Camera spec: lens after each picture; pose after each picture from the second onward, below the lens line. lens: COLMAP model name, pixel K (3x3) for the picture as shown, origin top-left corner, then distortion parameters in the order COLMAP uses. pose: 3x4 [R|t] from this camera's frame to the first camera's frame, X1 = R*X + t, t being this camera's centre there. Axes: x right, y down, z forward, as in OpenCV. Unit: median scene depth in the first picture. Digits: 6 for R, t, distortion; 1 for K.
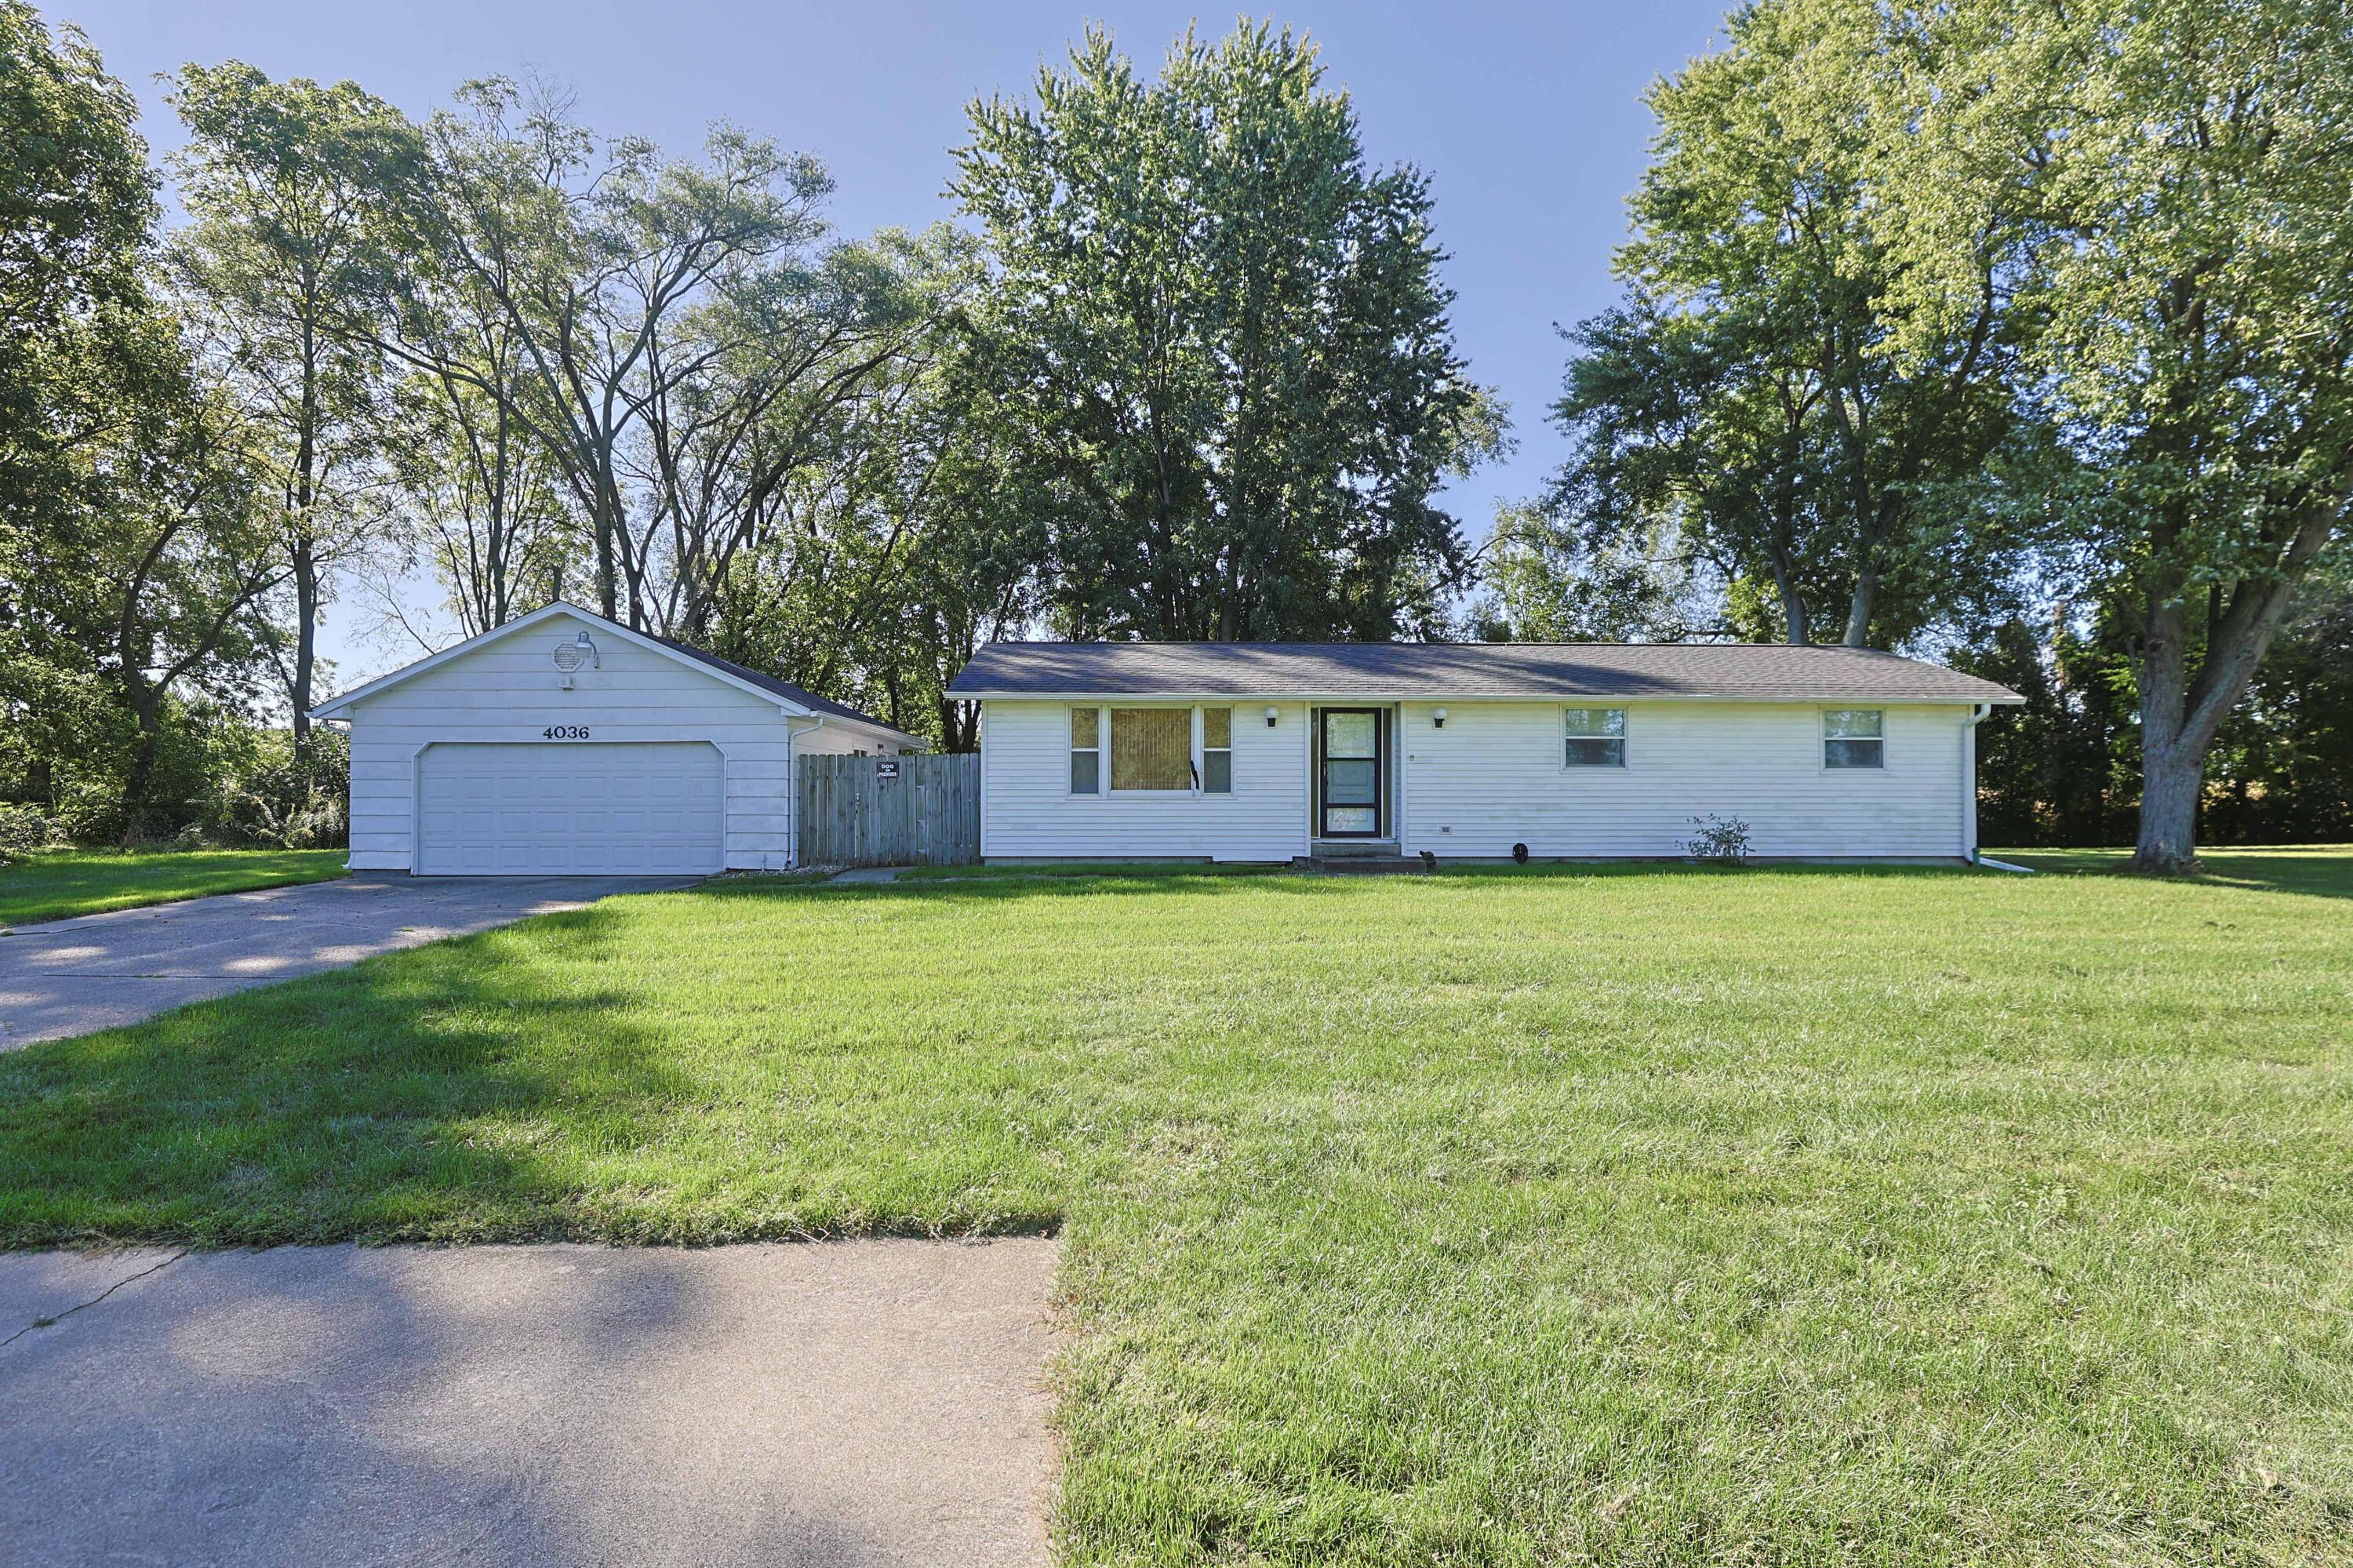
lens RADIAL K [[1209.9, 0, 1182.1], [0, 1209.9, 786.1], [0, 0, 1]] dist [-0.026385, 0.000182]
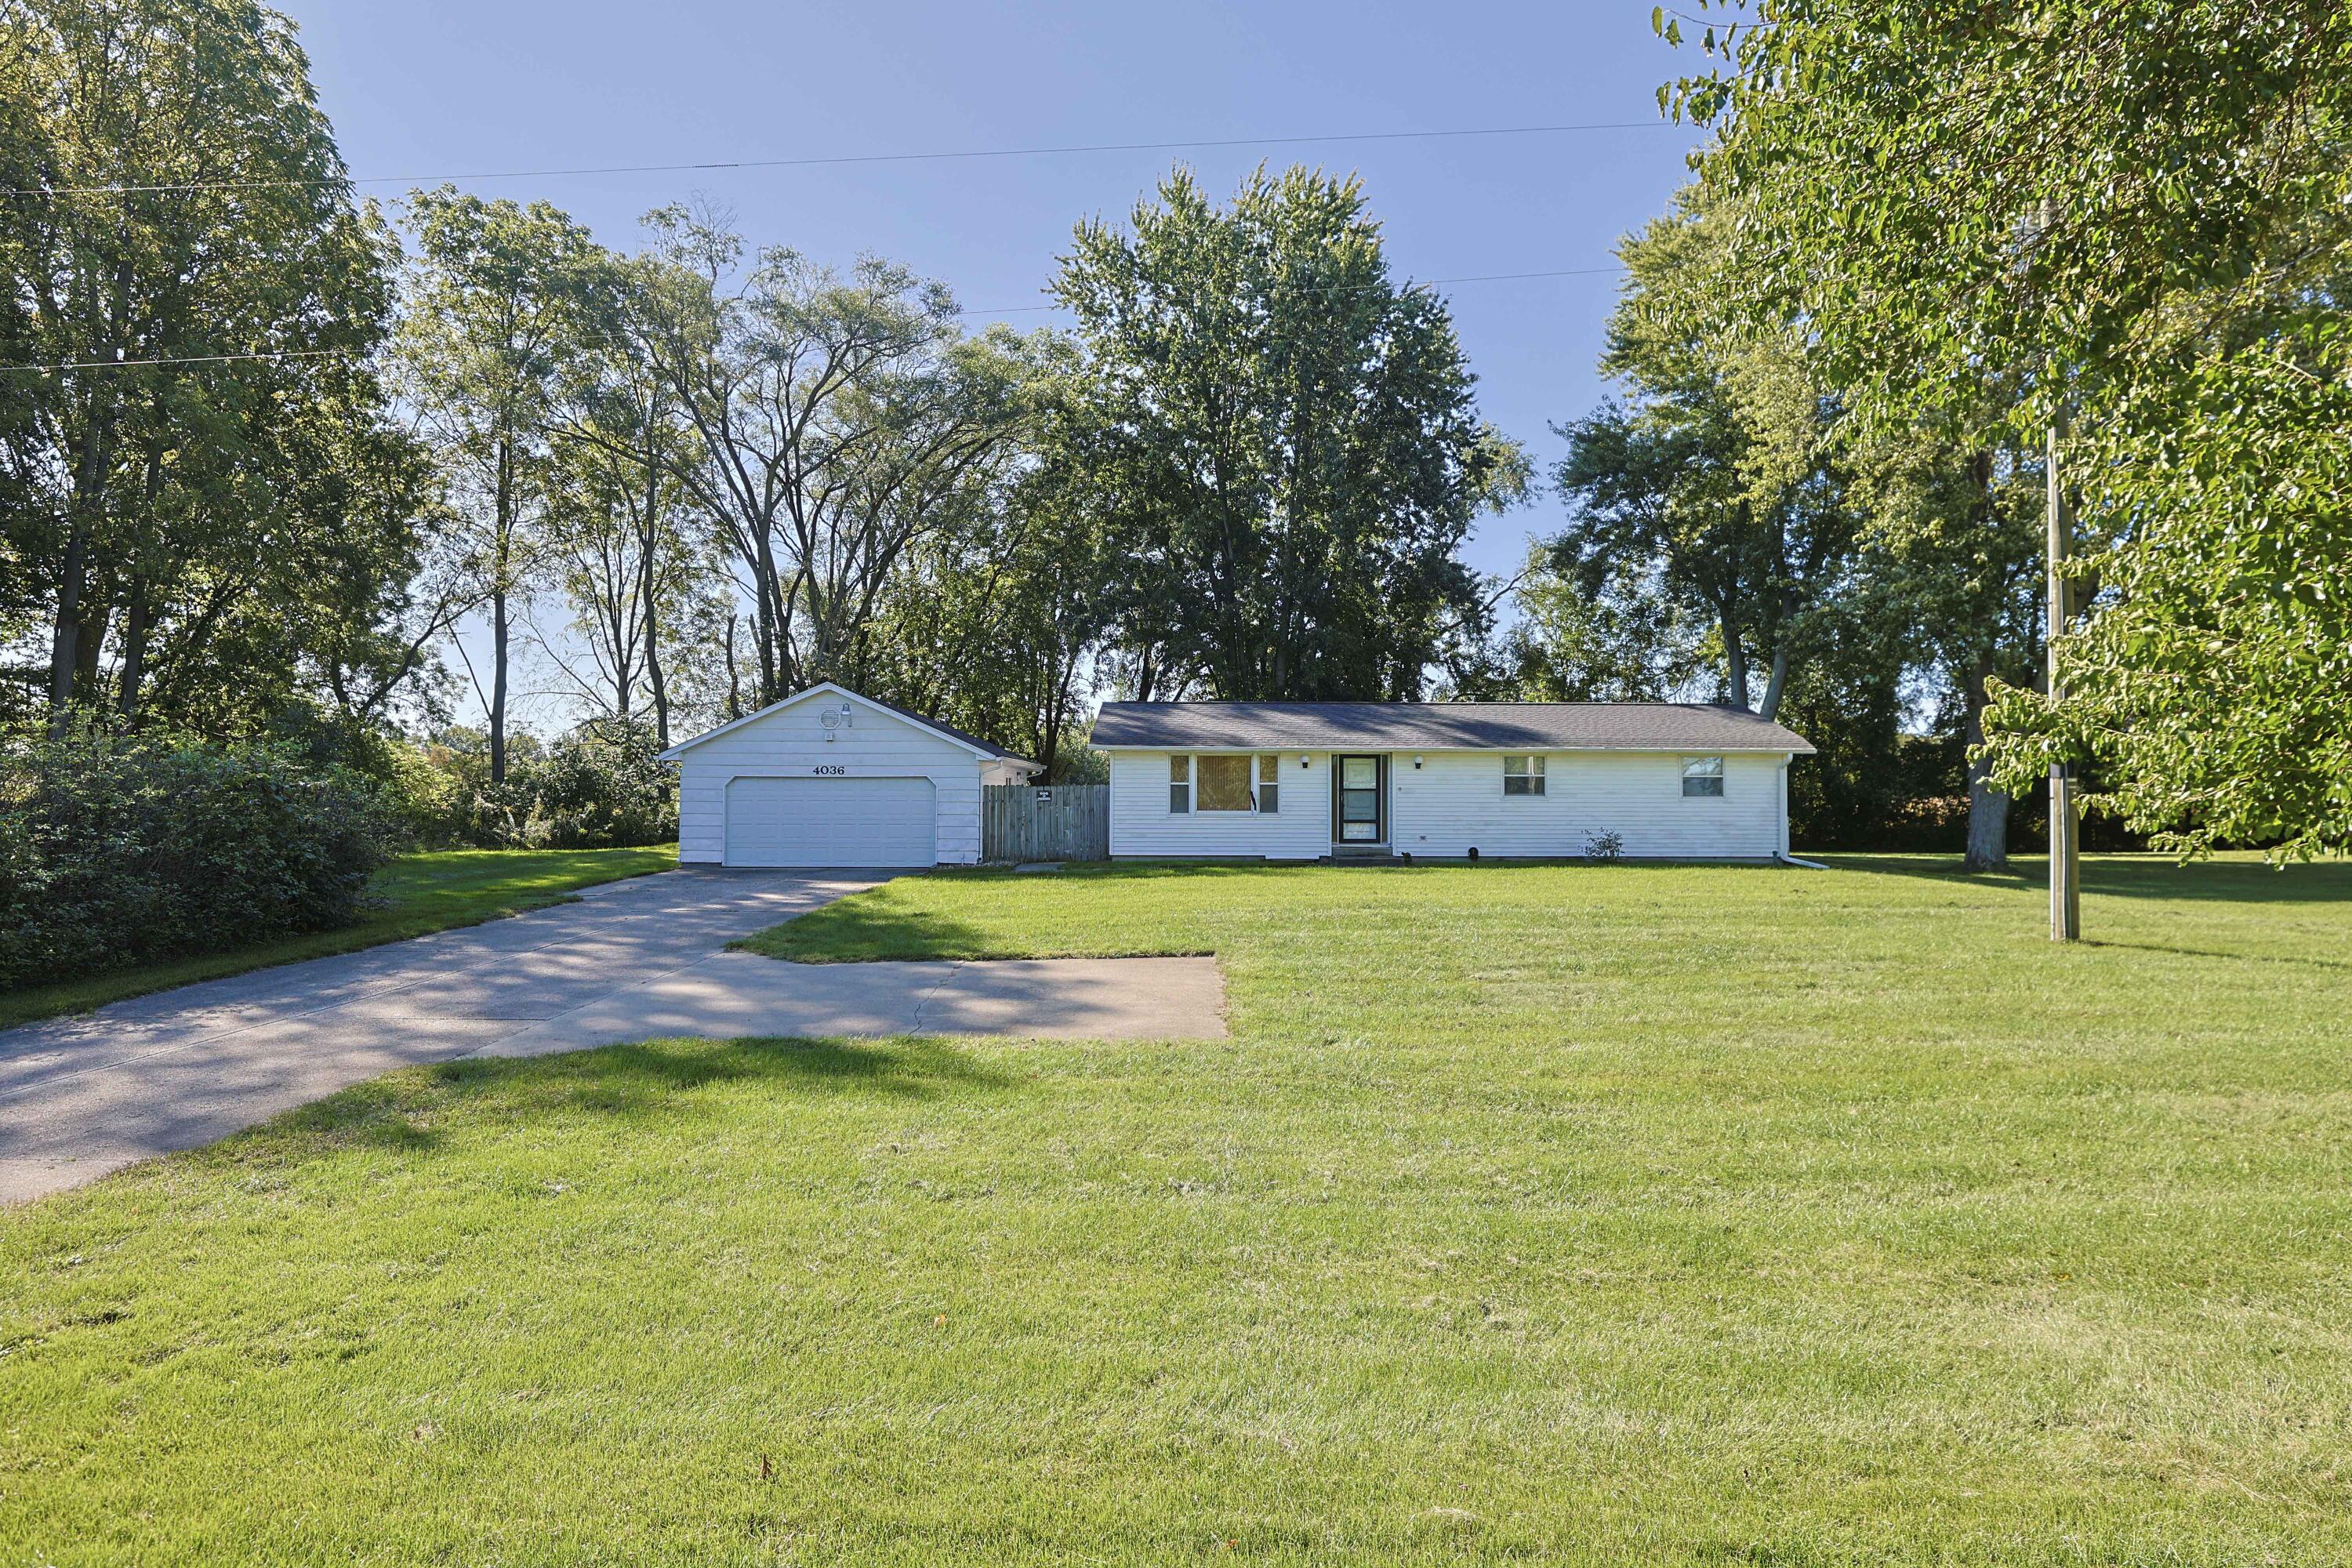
lens RADIAL K [[1359.0, 0, 1235.4], [0, 1359.0, 730.1], [0, 0, 1]] dist [-0.007345, -0.000656]
pose [[0.999987, 0.002329, -0.004476, -0.003778], [-0.002493, 0.999307, -0.037147, -0.029709], [0.004387, 0.037158, 0.999300, -0.595145]]
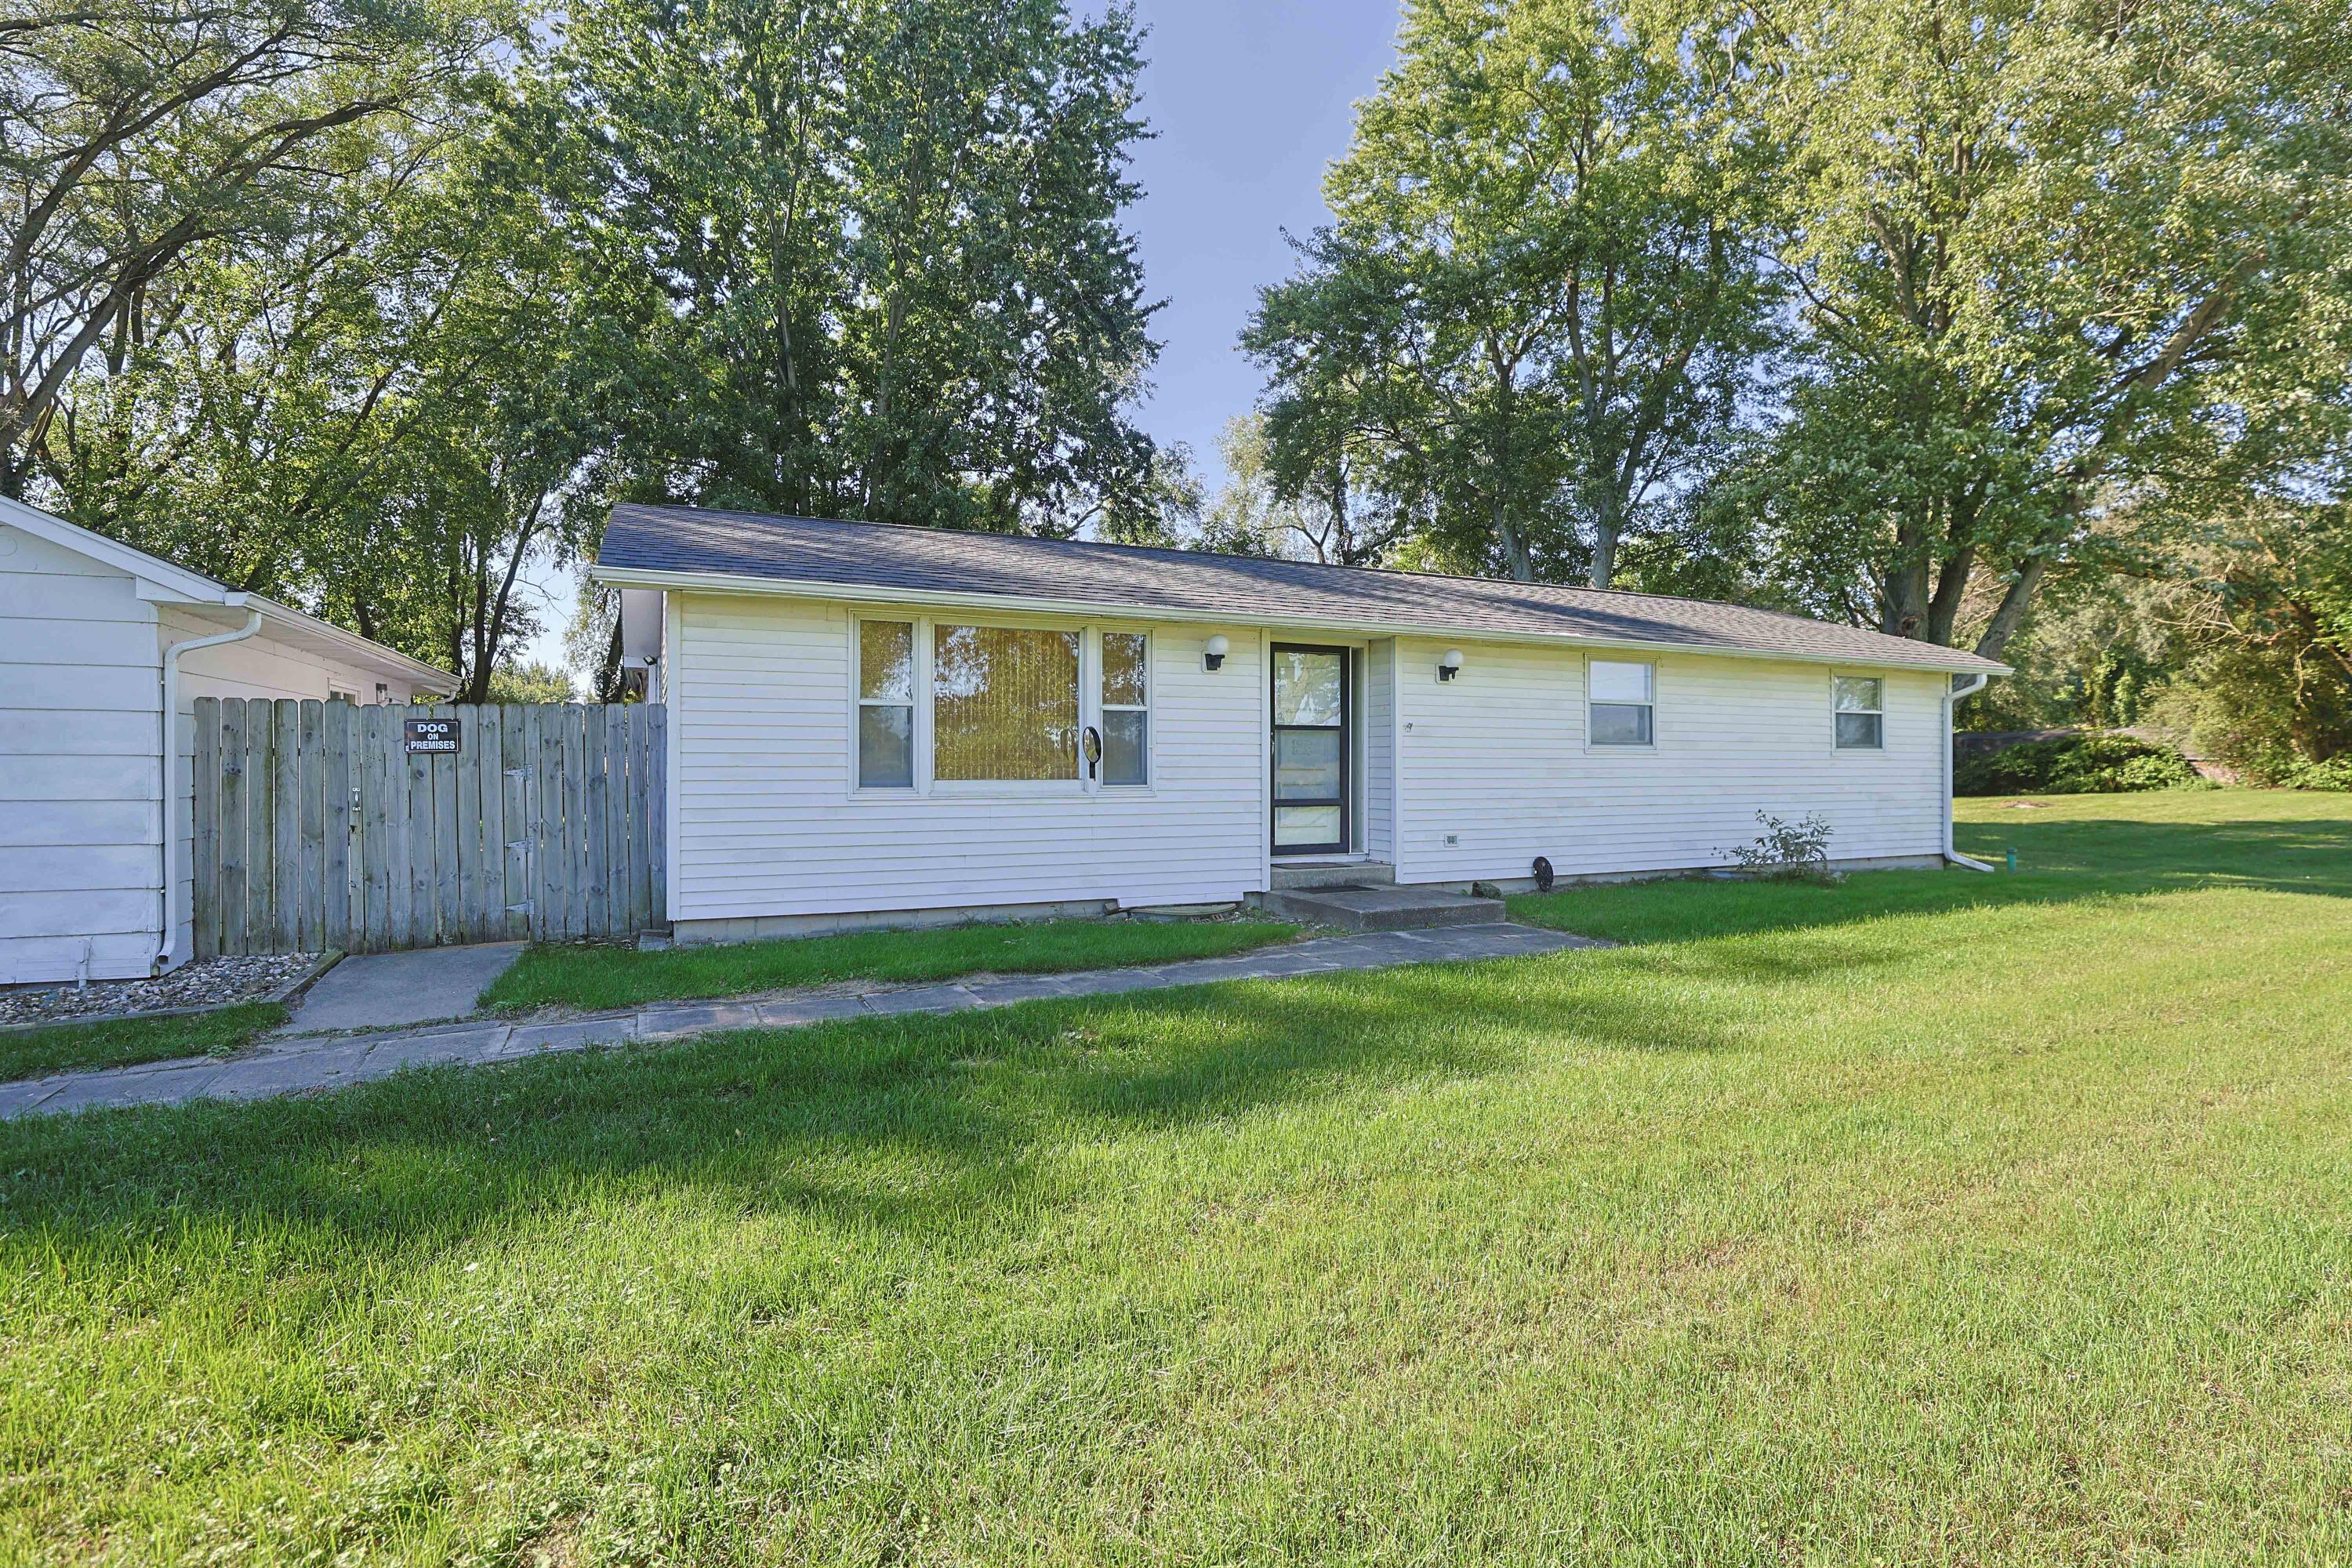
lens RADIAL K [[1116.1, 0, 1172.7], [0, 1116.1, 771.2], [0, 0, 1]] dist [-0.030681, 0.002776]
pose [[0.915536, -0.000096, 0.402235, -0.140505], [-0.009111, 0.999738, 0.020975, -0.010234], [-0.402132, -0.022868, 0.915296, 0.458650]]
